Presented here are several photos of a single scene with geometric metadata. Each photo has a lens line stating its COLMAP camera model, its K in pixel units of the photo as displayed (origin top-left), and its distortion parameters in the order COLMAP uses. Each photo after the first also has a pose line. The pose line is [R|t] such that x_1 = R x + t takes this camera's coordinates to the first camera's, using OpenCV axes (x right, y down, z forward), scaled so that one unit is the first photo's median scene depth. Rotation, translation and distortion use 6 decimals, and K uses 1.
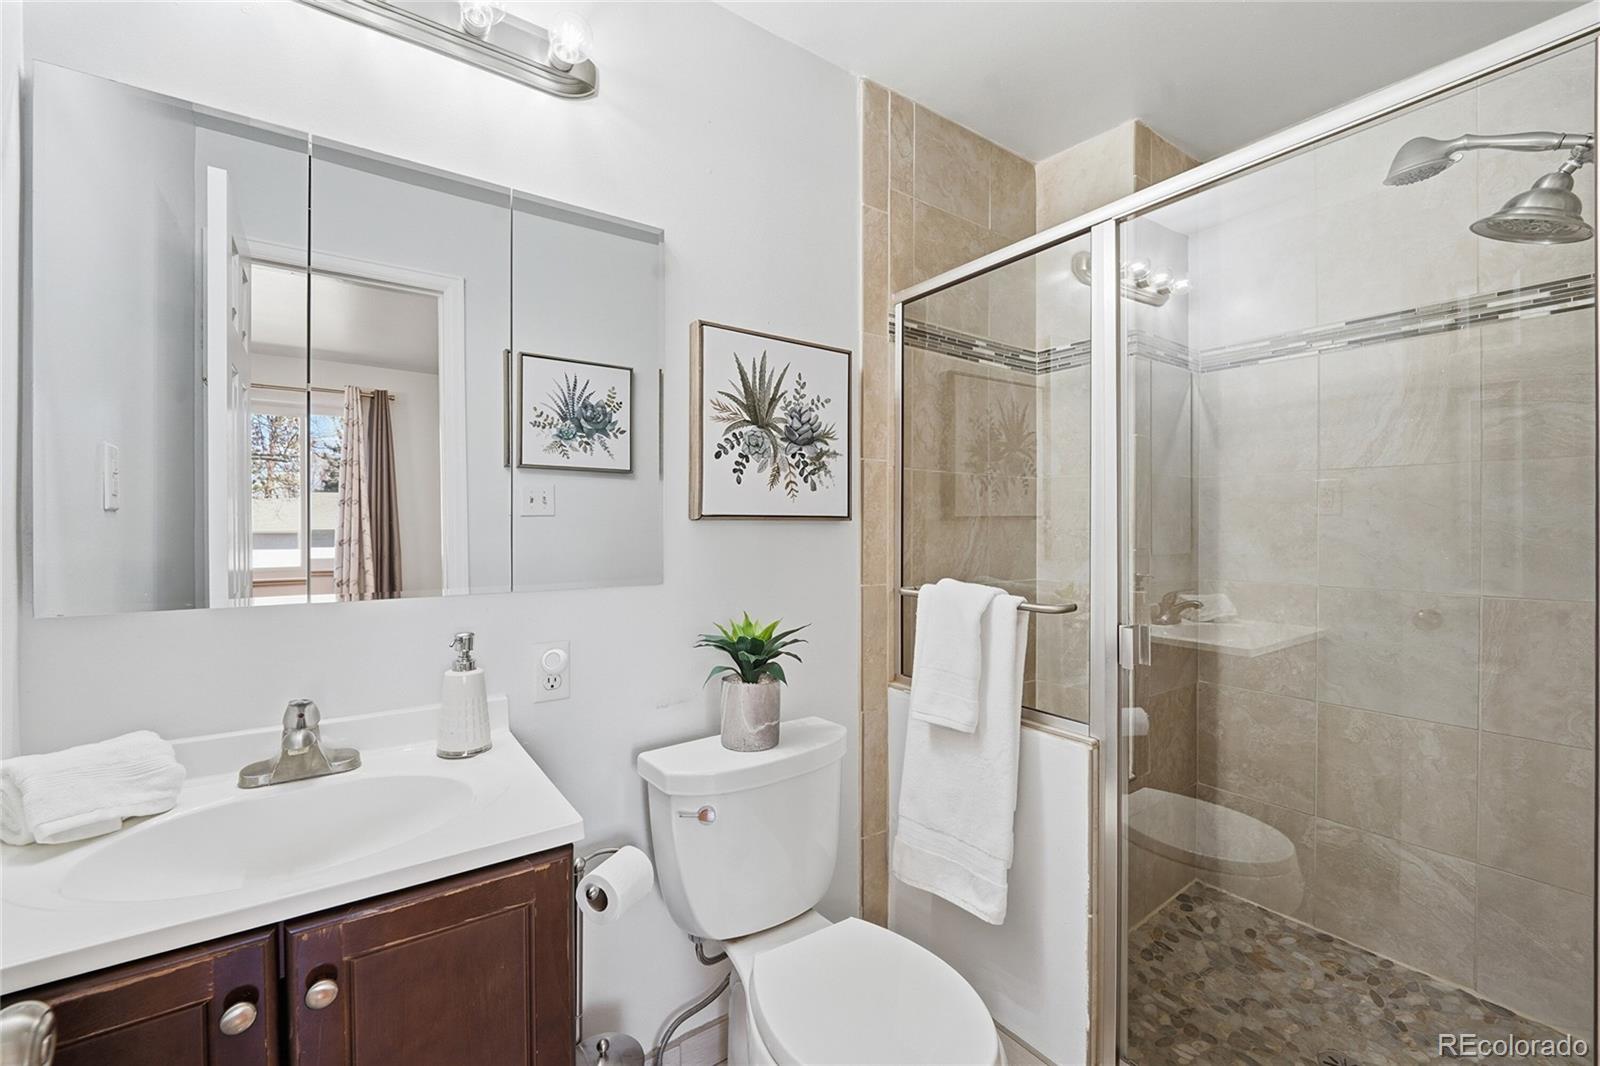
lens RADIAL K [[658.8, 0, 800.3], [0, 658.8, 528.0], [0, 0, 1]] dist [-0.012829, -0.001839]
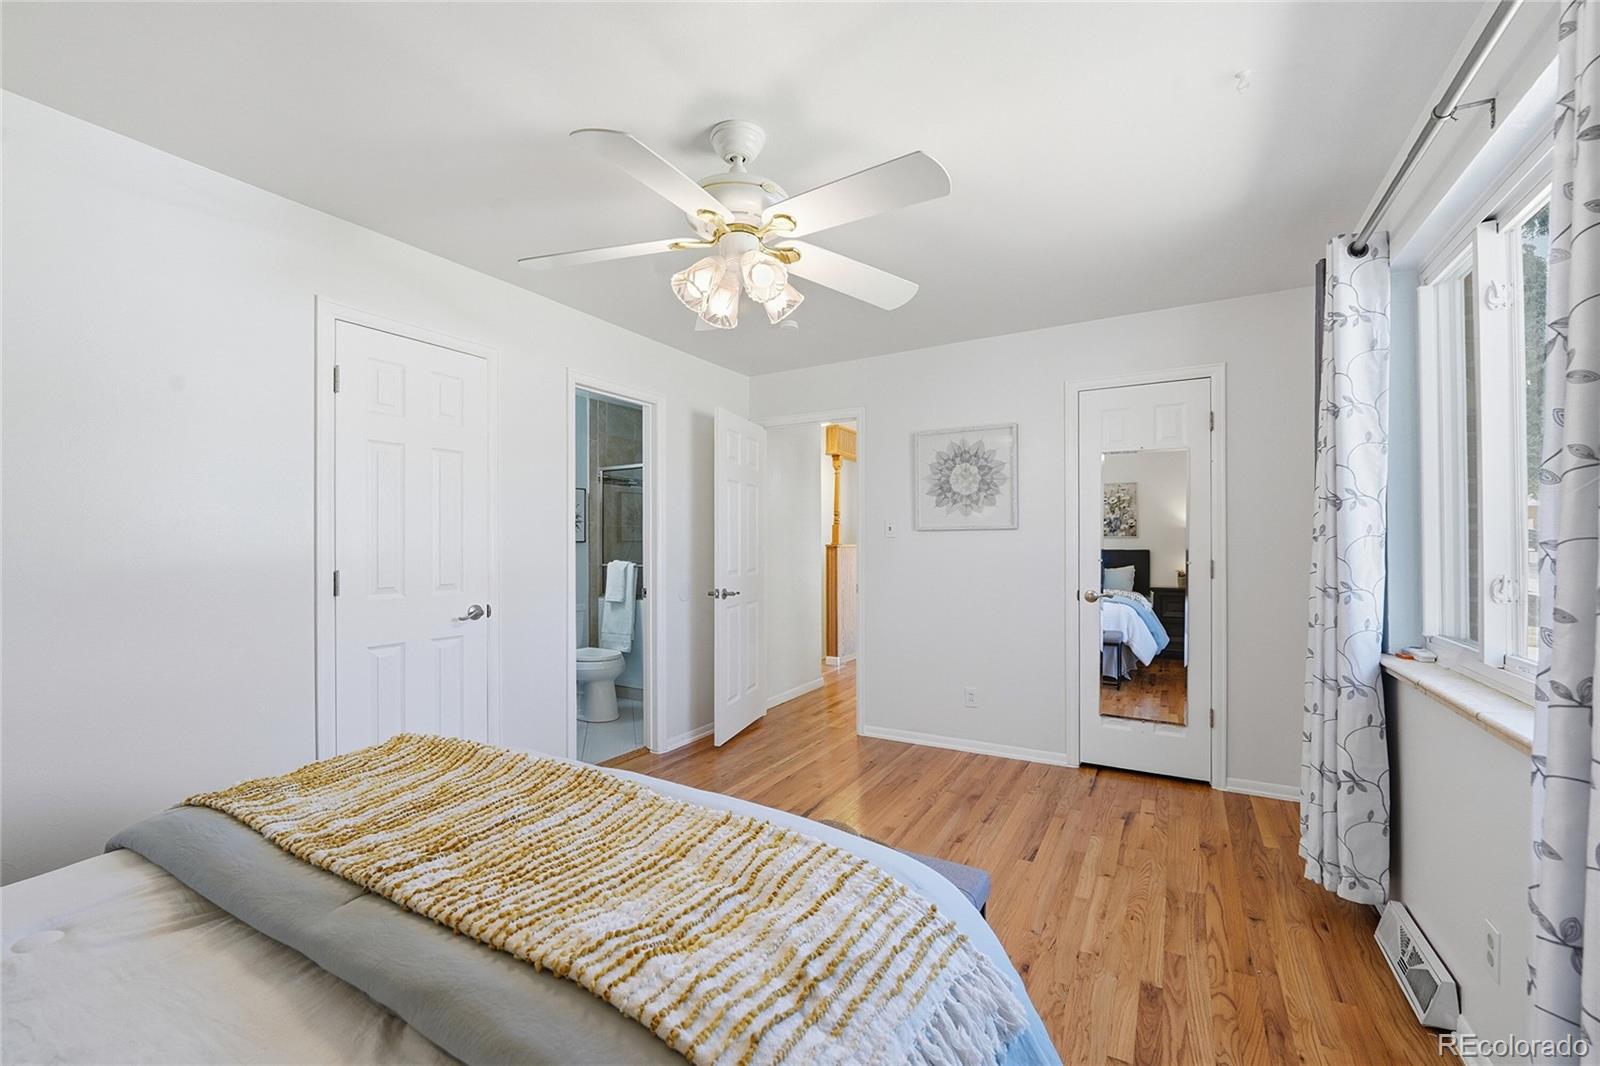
lens RADIAL K [[658.8, 0, 799.2], [0, 658.8, 540.7], [0, 0, 1]] dist [-0.012829, -0.001839]
pose [[0.909146, -0.000135, 0.416477, -0.288936], [0.005709, 0.999910, -0.012138, 0.021784], [-0.416438, 0.013413, 0.909065, -2.163572]]
